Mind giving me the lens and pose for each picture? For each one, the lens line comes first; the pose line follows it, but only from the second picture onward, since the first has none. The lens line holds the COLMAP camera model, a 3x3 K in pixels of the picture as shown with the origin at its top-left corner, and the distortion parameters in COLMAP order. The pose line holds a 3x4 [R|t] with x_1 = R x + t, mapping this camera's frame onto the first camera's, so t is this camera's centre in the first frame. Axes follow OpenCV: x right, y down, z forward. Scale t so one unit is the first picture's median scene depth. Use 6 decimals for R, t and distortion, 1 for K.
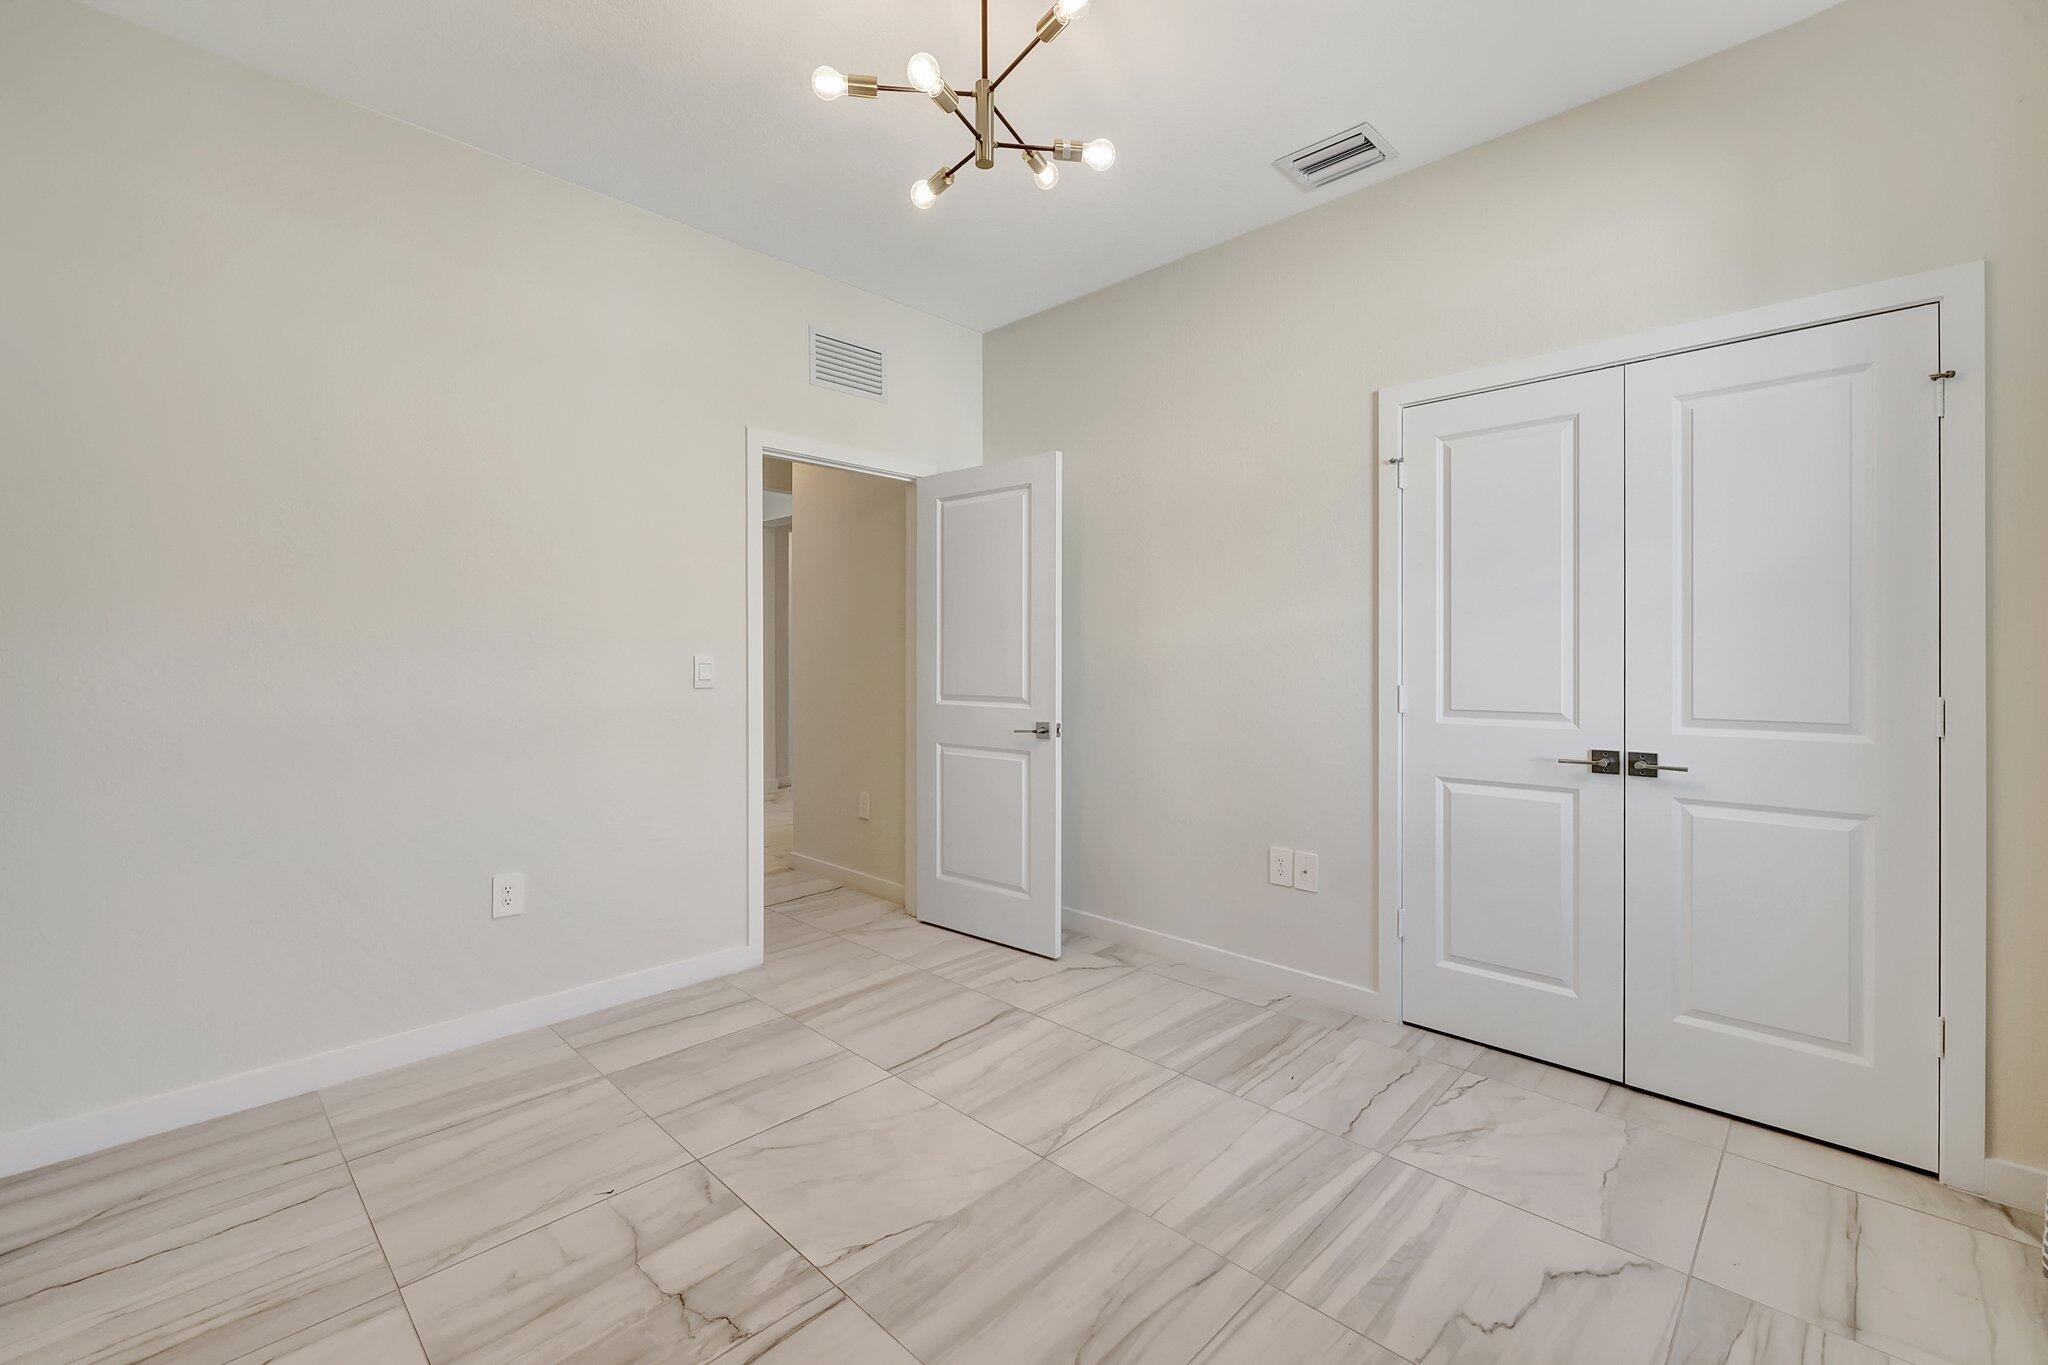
lens RADIAL K [[872.0, 0, 1031.1], [0, 872.0, 665.1], [0, 0, 1]] dist [0.002325, 0.000052]
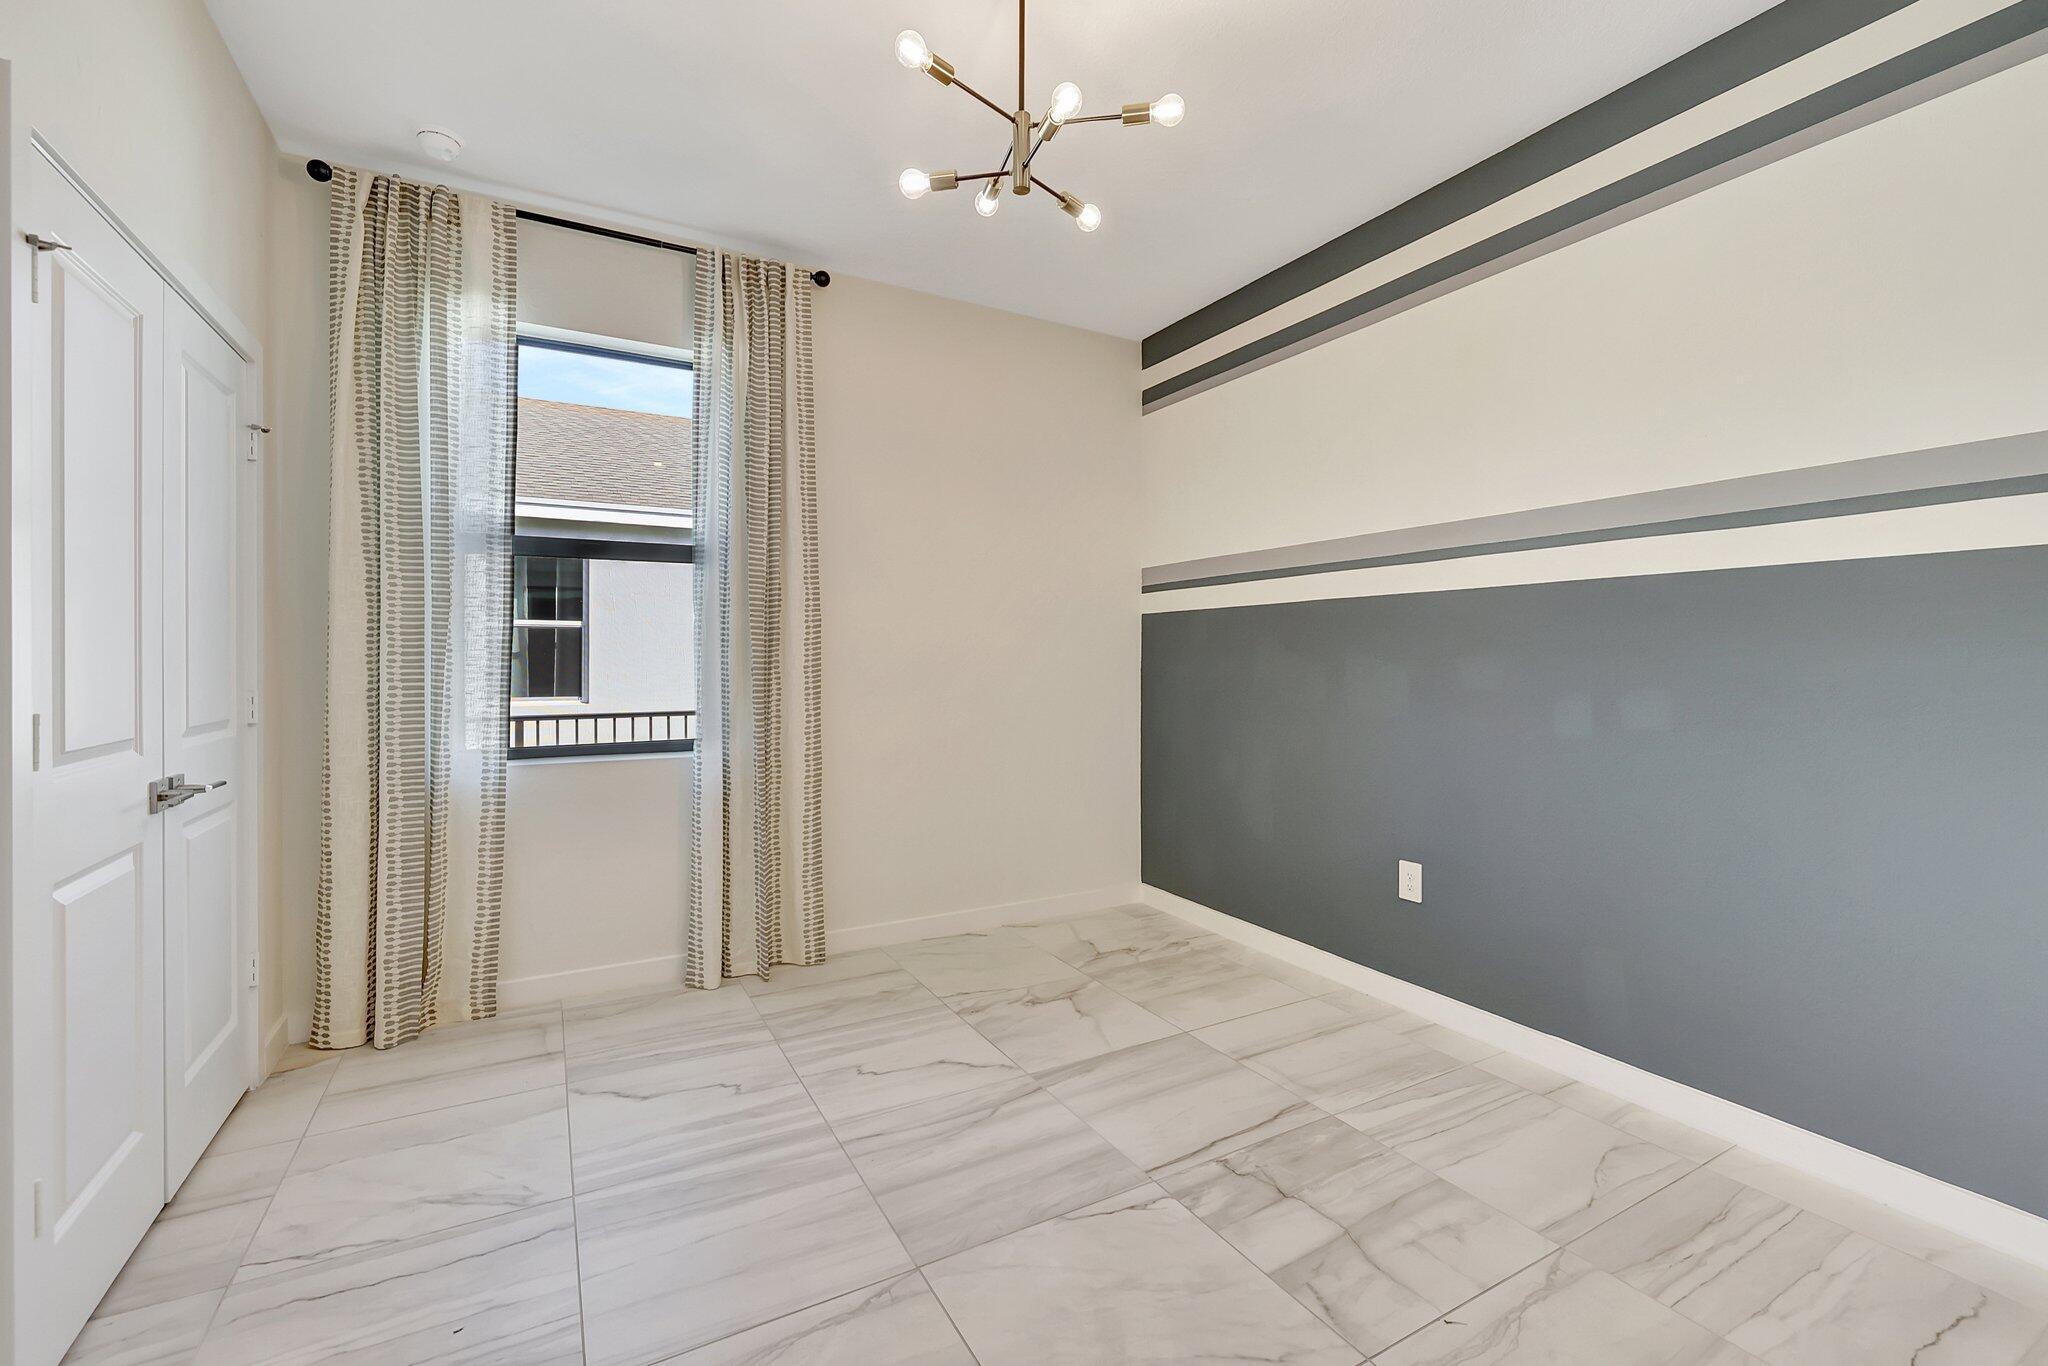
lens RADIAL K [[872.0, 0, 1014.2], [0, 872.0, 667.3], [0, 0, 1]] dist [0.002325, 0.000052]
pose [[-0.954467, -0.003435, 0.298295, -0.358463], [0.000788, 0.999901, 0.014037, -0.011853], [-0.298314, 0.013633, -0.954370, 1.992404]]
